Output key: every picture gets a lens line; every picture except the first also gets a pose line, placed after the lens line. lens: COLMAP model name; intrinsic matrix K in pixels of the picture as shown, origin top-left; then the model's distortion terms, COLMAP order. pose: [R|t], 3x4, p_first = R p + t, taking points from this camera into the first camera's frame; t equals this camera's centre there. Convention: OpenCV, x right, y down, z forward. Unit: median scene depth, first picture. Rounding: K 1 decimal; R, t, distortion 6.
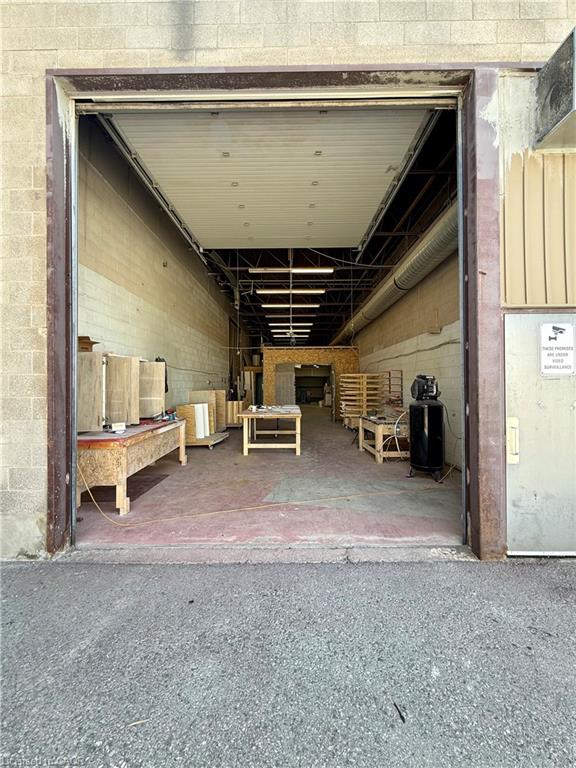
lens RADIAL K [[307.6, 0, 288.8], [0, 307.6, 382.2], [0, 0, 1]] dist [0.000970, -0.000263]
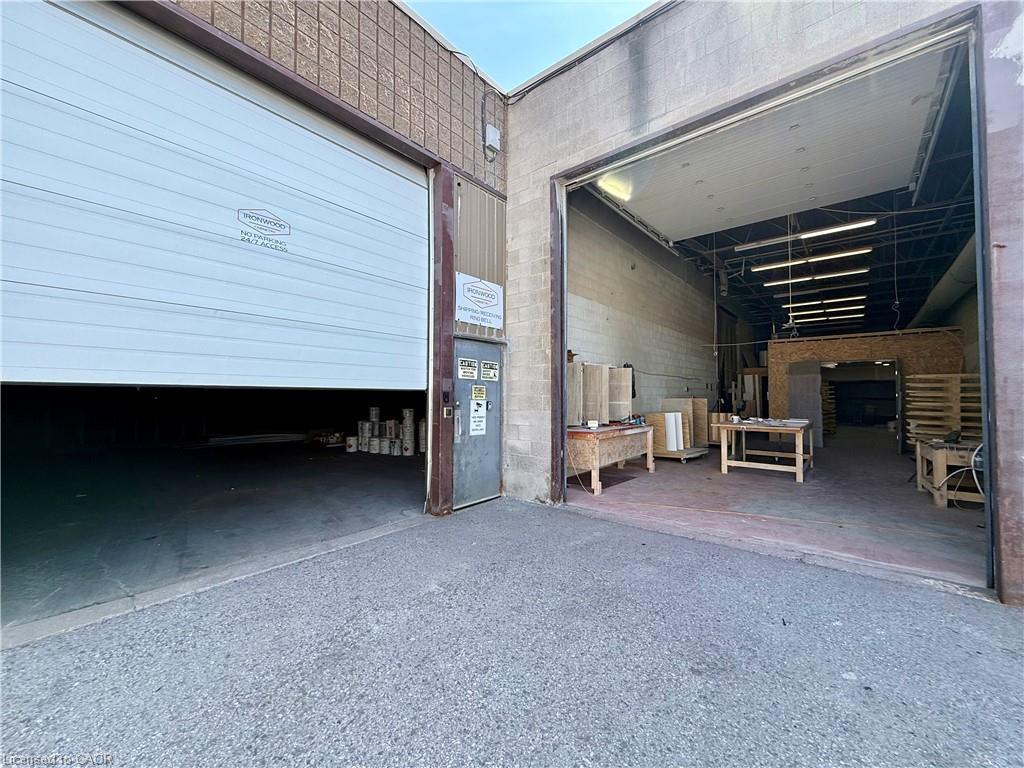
lens RADIAL K [[410.1, 0, 512.6], [0, 410.1, 384.0], [0, 0, 1]] dist [0.000970, -0.000263]
pose [[0.774047, -0.010646, -0.633039, 0.246180], [-0.001067, 0.999835, -0.018119, 0.021773], [0.633128, 0.014701, 0.773908, -0.493804]]
